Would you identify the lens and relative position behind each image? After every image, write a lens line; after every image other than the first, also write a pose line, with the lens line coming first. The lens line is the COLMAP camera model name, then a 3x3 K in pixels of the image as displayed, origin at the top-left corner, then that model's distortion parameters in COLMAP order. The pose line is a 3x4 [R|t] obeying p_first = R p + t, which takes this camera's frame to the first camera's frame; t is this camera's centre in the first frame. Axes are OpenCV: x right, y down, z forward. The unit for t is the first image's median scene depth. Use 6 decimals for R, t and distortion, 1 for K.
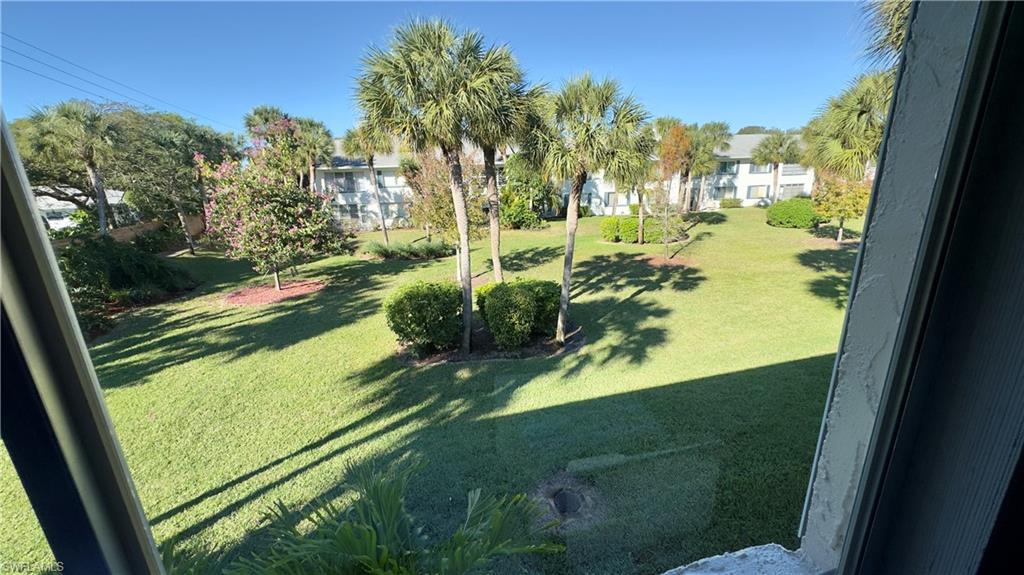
lens RADIAL K [[404.0, 0, 504.8], [0, 404.0, 291.5], [0, 0, 1]] dist [-0.001163, 0.000397]
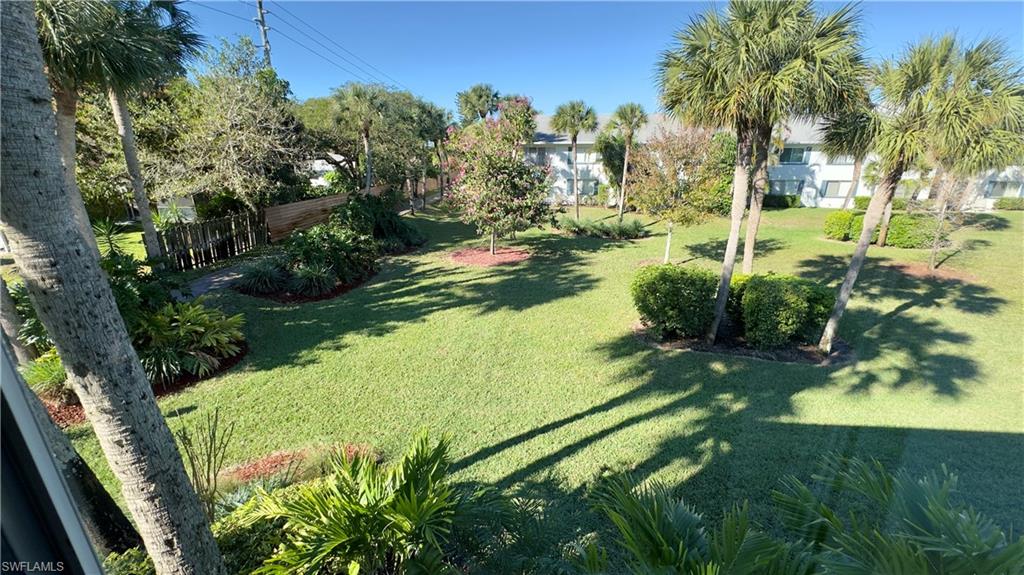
lens RADIAL K [[404.0, 0, 503.5], [0, 404.0, 287.1], [0, 0, 1]] dist [-0.001163, 0.000397]
pose [[0.939296, 0.137000, -0.314568, -0.202668], [-0.123920, 0.990396, 0.061313, 0.015178], [0.319947, -0.018610, 0.947253, -0.038442]]
